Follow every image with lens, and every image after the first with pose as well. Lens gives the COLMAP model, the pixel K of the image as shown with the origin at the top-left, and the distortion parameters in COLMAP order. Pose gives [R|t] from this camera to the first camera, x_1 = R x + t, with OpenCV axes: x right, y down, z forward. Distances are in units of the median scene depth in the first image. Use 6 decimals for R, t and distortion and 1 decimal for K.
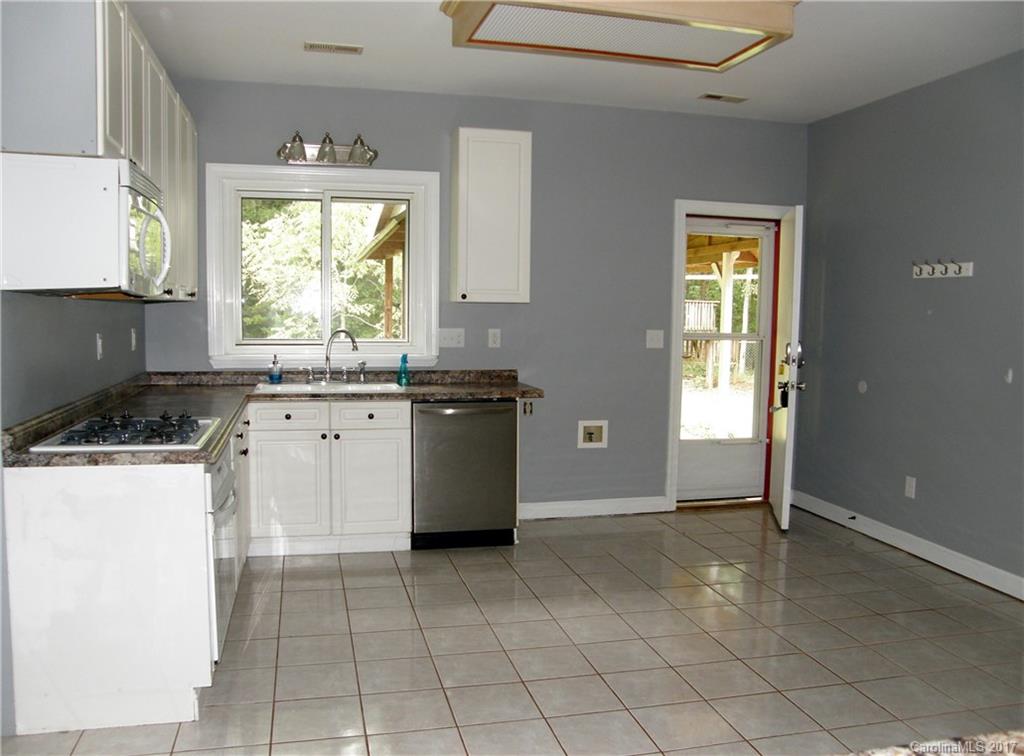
lens RADIAL K [[836.5, 0, 512.0], [0, 836.5, 378.0], [0, 0, 1]] dist [-0.075347, 0.005595]
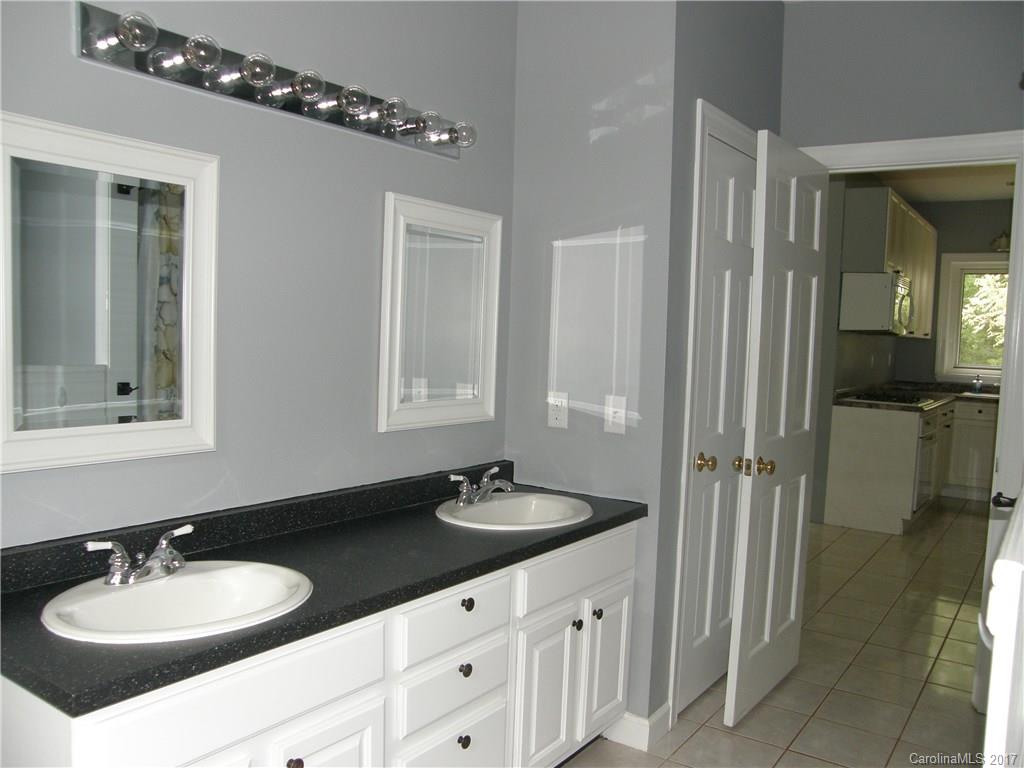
lens RADIAL K [[838.3, 0, 512.3], [0, 838.3, 408.7], [0, 0, 1]] dist [-0.189260, 0.178698]
pose [[0.653990, 0.075462, -0.752730, 0.525806], [-0.083809, 0.996115, 0.027046, 0.128621], [0.751846, 0.045397, 0.657774, -1.202276]]
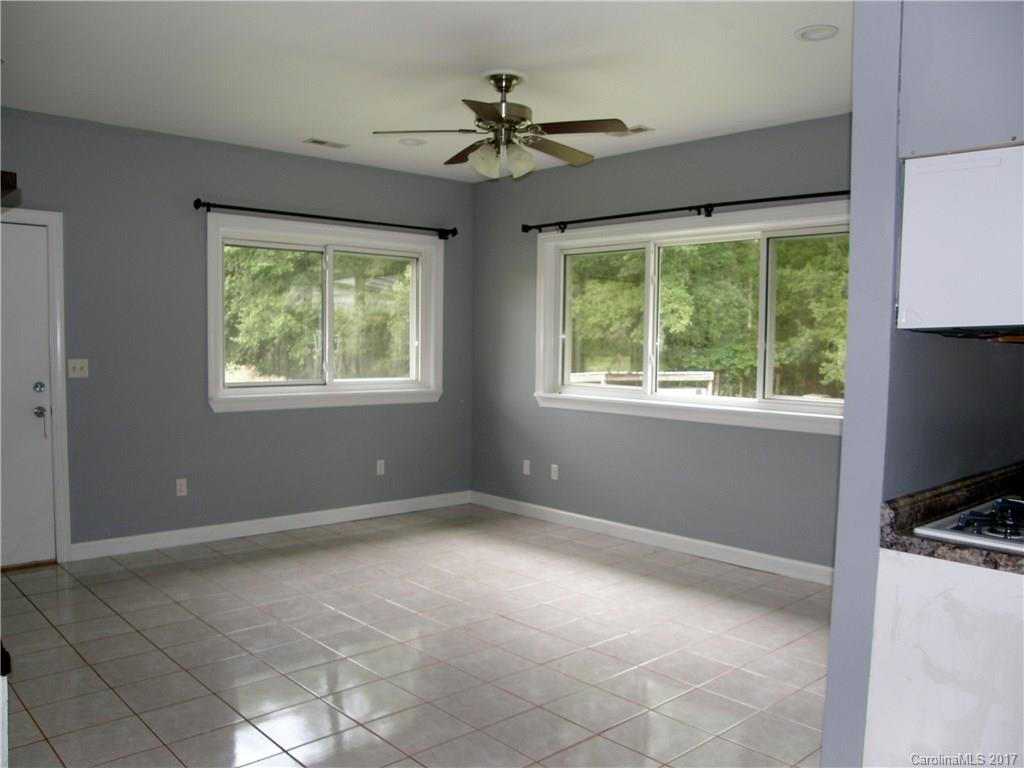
lens RADIAL K [[838.3, 0, 512.3], [0, 838.3, 408.7], [0, 0, 1]] dist [-0.189260, 0.178698]
pose [[0.473561, 0.063126, -0.878496, -0.094232], [-0.078019, 0.996514, 0.029550, -0.022670], [0.877299, 0.054546, 0.476835, 0.273515]]
